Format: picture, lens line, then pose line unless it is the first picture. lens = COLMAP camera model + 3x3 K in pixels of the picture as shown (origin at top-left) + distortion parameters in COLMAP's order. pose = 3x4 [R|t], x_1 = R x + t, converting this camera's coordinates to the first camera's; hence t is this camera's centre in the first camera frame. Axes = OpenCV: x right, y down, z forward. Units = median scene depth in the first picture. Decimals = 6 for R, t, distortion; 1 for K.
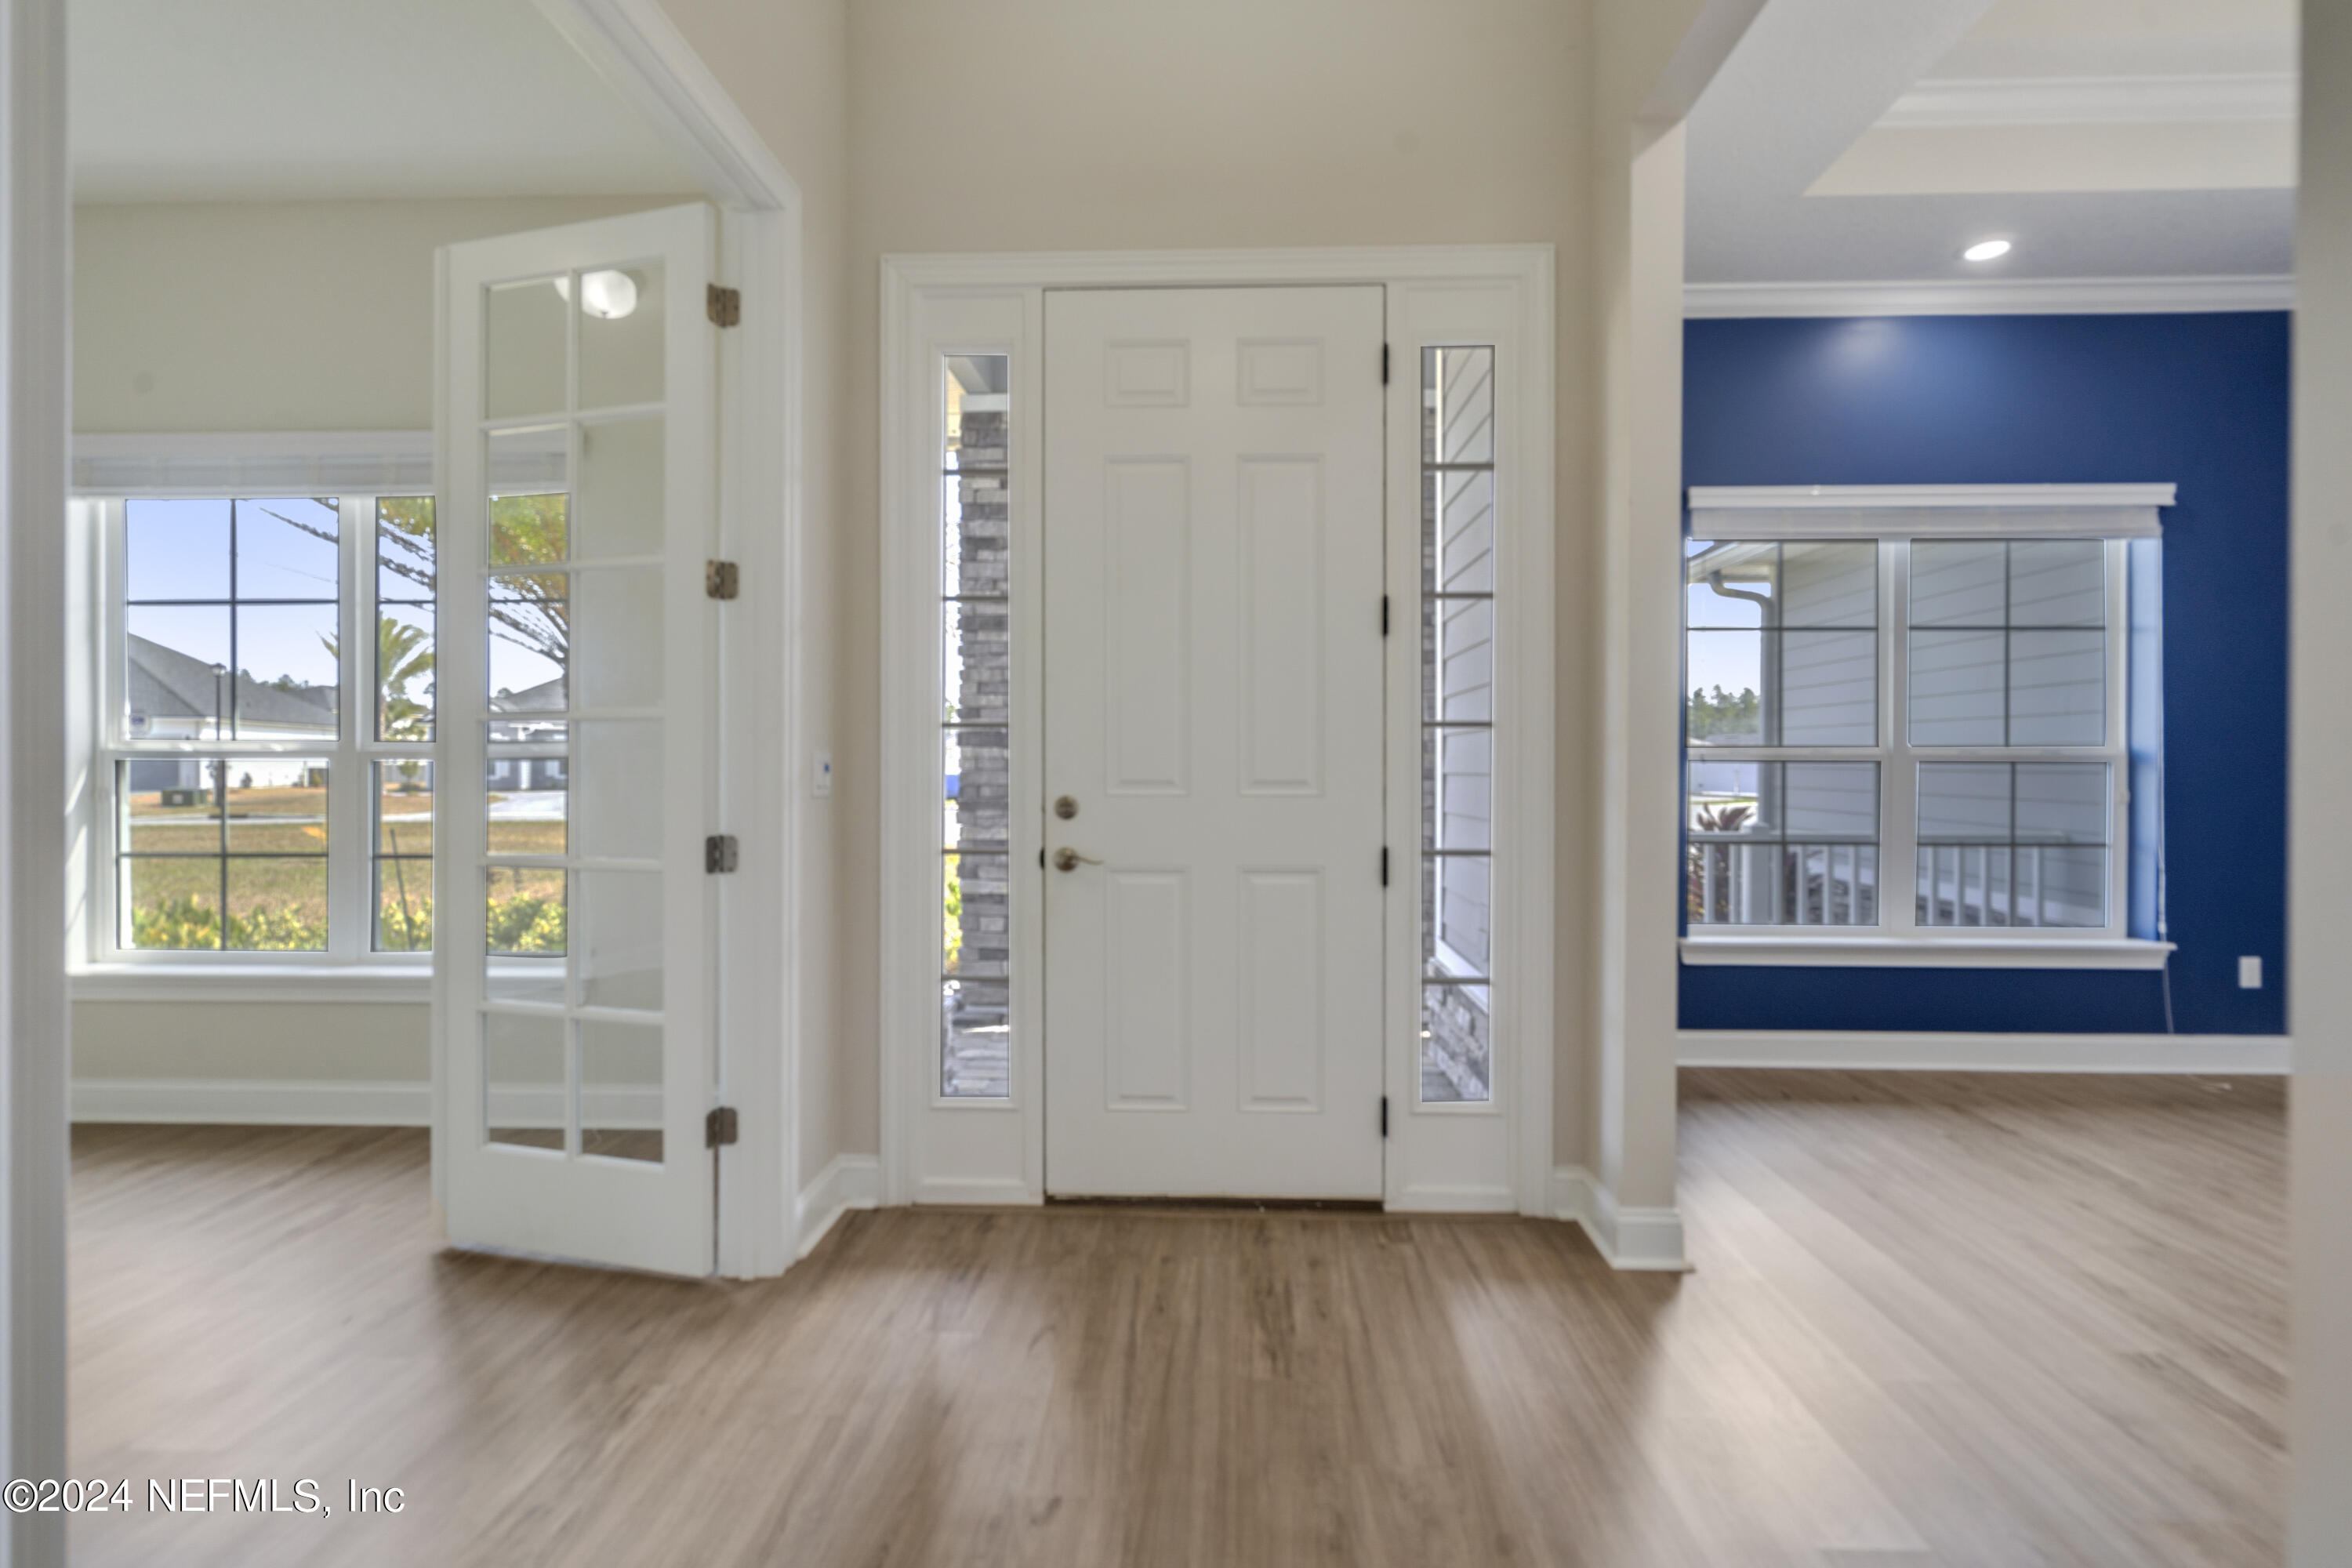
lens RADIAL K [[1073.1, 0, 1221.8], [0, 1073.1, 768.1], [0, 0, 1]] dist [-0.002299, 0.002737]
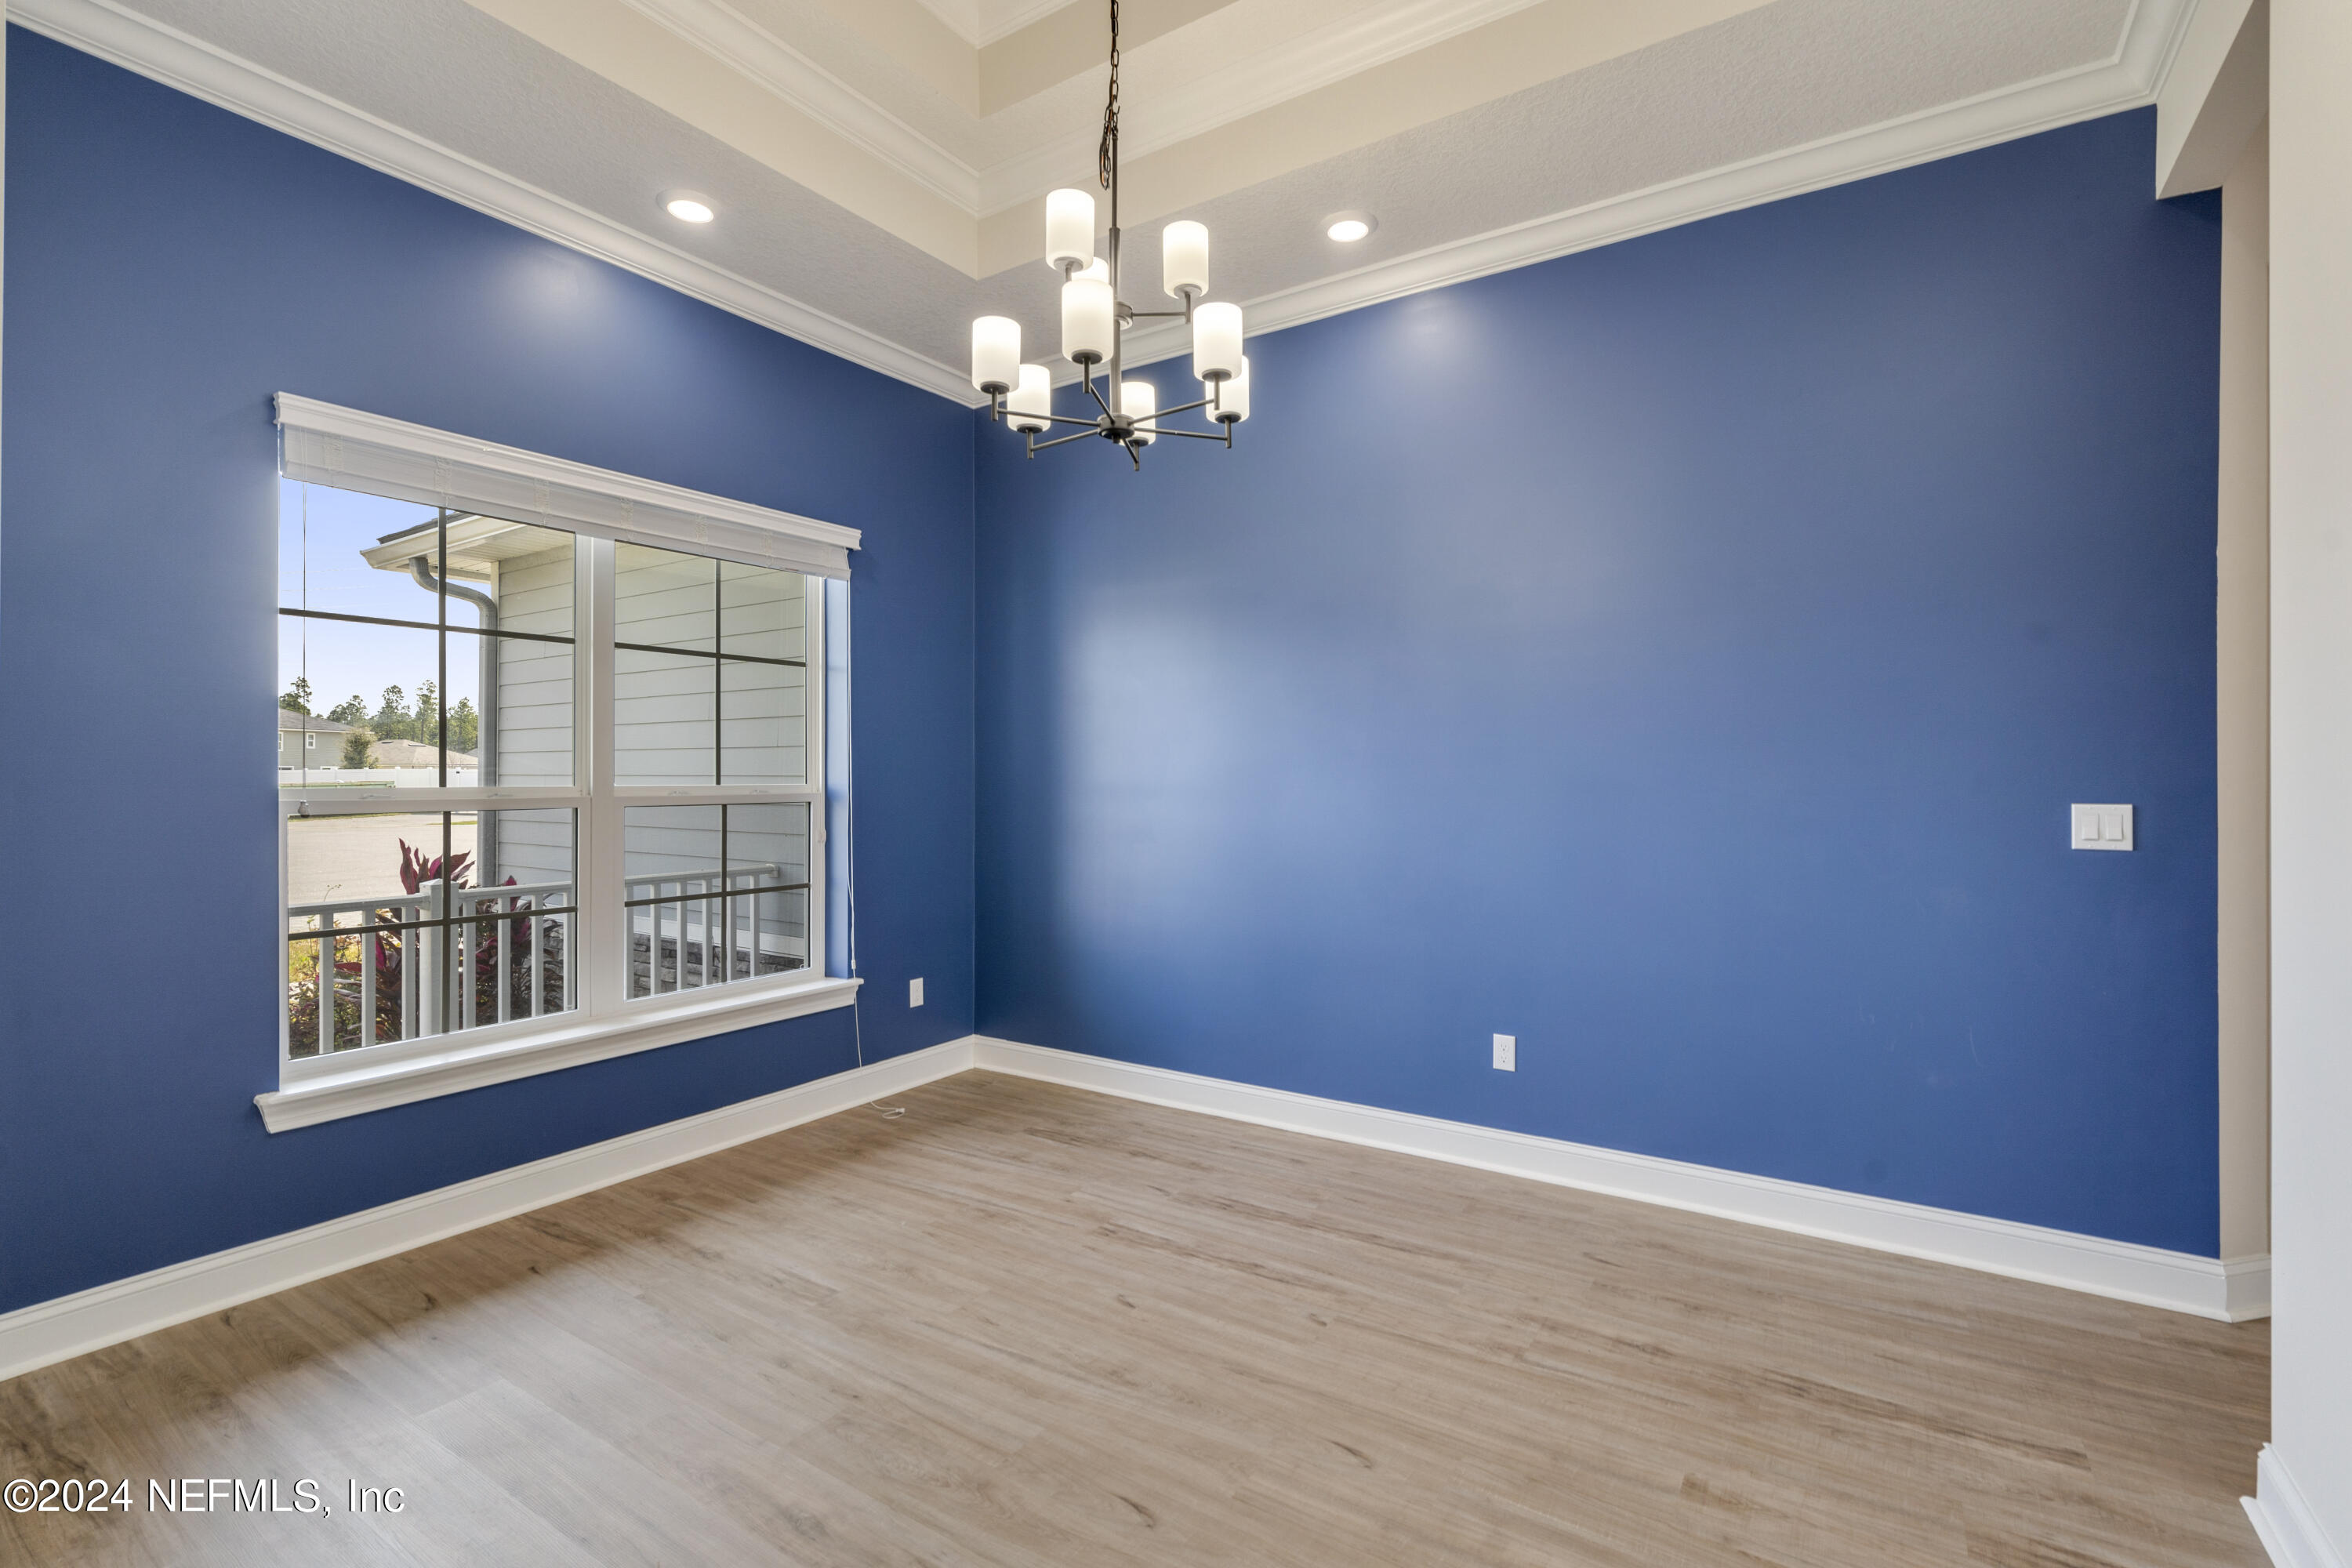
lens RADIAL K [[1073.1, 0, 1154.9], [0, 1073.1, 772.4], [0, 0, 1]] dist [-0.002299, 0.002737]
pose [[0.540918, 0.001011, 0.841075, 0.177304], [0.006873, 0.999961, -0.005622, -0.025156], [-0.841047, 0.008822, 0.540890, 0.209196]]
